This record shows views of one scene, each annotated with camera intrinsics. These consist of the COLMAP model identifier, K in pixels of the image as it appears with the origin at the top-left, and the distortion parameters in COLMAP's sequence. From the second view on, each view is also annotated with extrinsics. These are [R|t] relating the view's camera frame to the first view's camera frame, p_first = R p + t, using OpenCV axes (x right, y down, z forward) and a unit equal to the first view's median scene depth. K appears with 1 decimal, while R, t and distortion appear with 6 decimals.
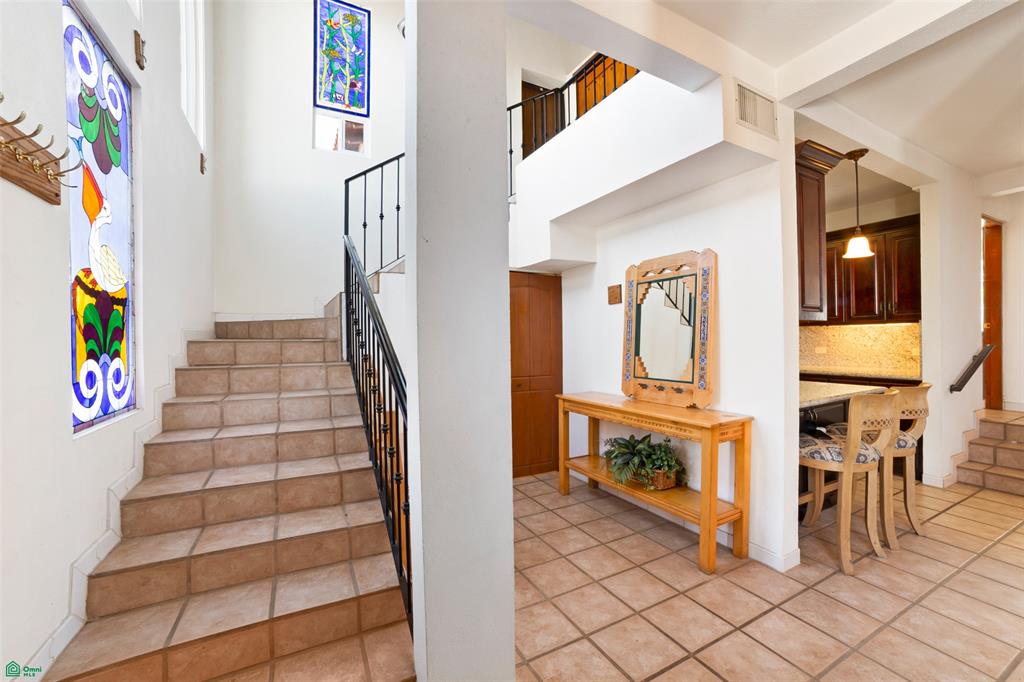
lens RADIAL K [[411.0, 0, 508.1], [0, 411.0, 337.2], [0, 0, 1]] dist [-0.103466, 0.035570]
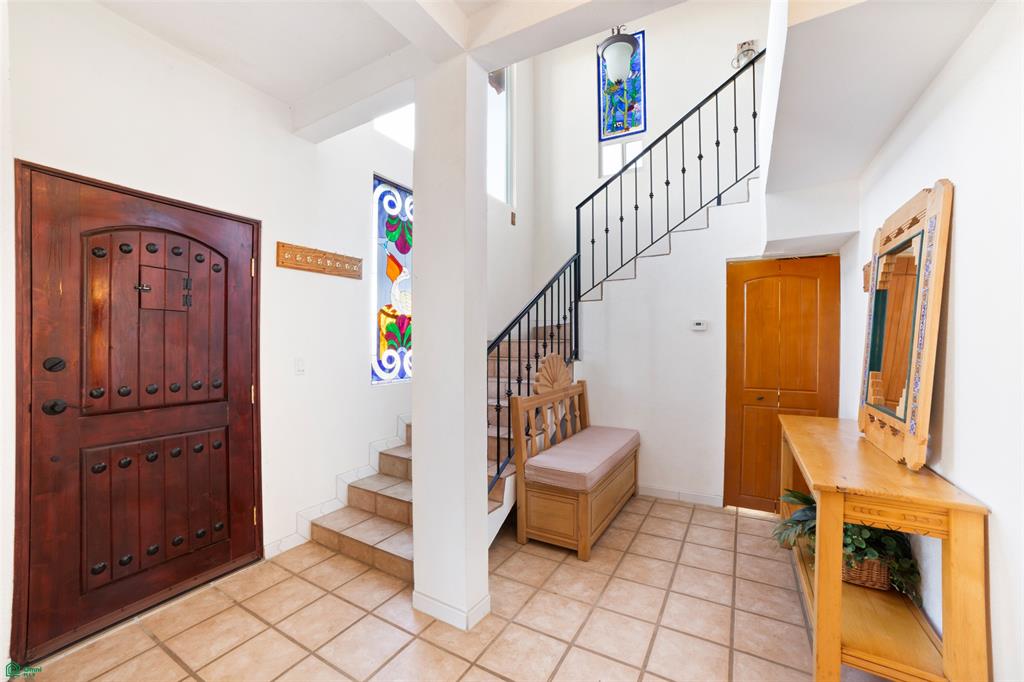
lens RADIAL K [[411.0, 0, 508.1], [0, 411.0, 337.2], [0, 0, 1]] dist [-0.103466, 0.035570]
pose [[0.529825, -0.000416, -0.848107, 0.902199], [-0.003403, 0.999991, -0.002616, -0.002887], [0.848100, 0.004272, 0.529819, 0.325834]]
